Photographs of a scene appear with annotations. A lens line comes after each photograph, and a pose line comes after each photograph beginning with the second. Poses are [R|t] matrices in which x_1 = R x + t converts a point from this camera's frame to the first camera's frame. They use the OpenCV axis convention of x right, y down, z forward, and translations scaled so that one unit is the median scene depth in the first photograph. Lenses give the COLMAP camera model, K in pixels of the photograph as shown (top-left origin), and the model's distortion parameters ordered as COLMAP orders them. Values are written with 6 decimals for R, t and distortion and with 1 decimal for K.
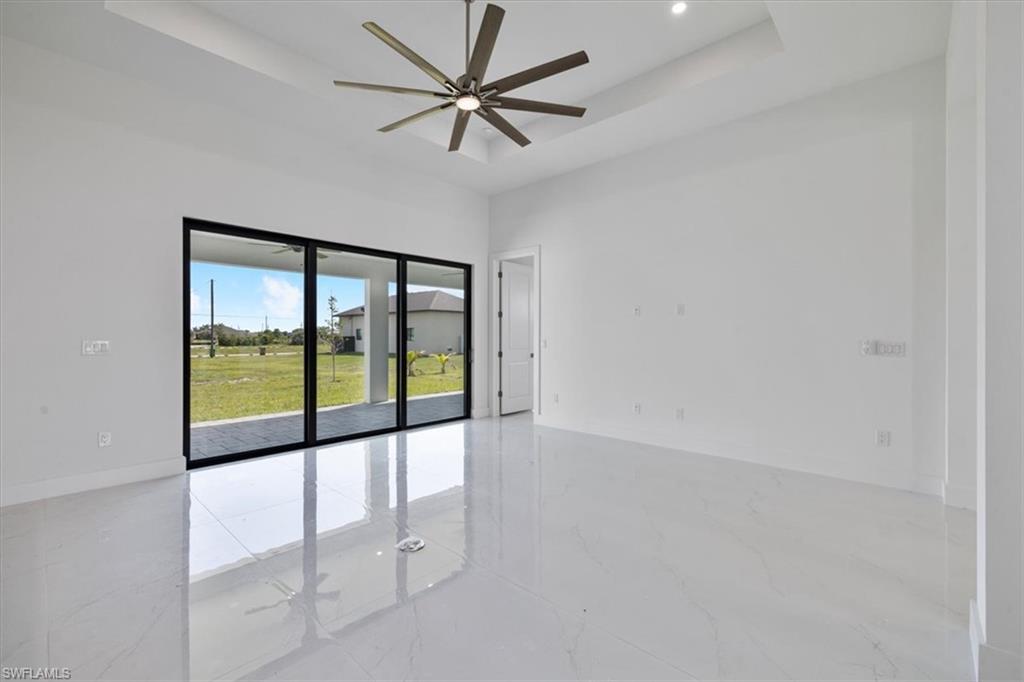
lens RADIAL K [[437.1, 0, 506.1], [0, 437.1, 338.1], [0, 0, 1]] dist [0.004850, 0.000433]
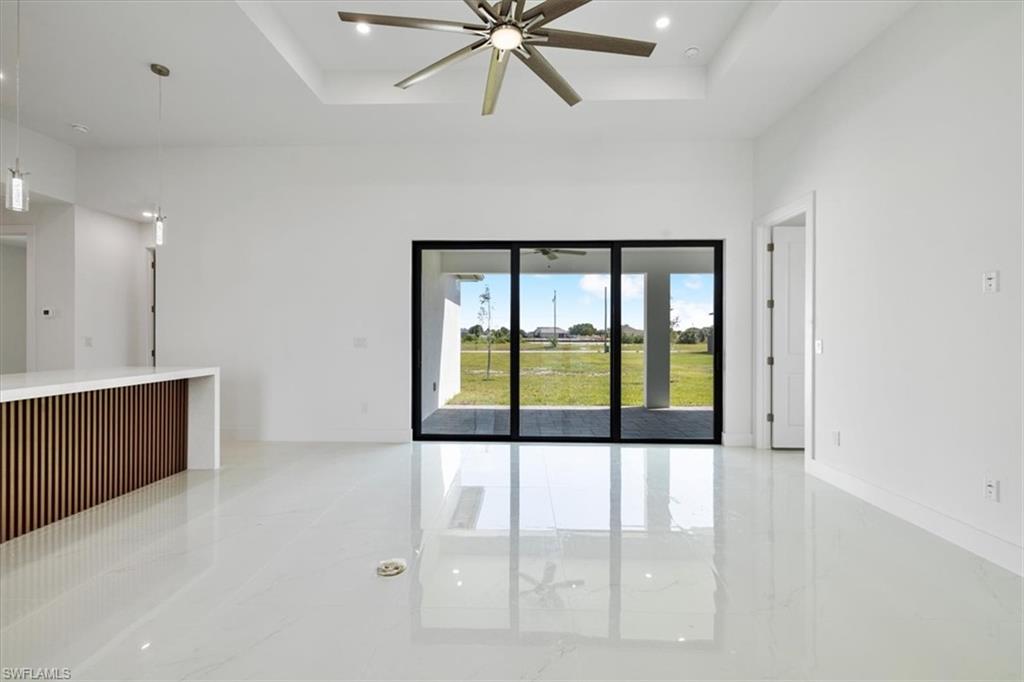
lens RADIAL K [[437.1, 0, 522.4], [0, 437.1, 334.9], [0, 0, 1]] dist [0.004850, 0.000433]
pose [[0.664994, 0.002164, -0.746846, 0.253434], [-0.004011, 0.999992, -0.000675, -0.002771], [0.746838, 0.003444, 0.664997, 0.245182]]
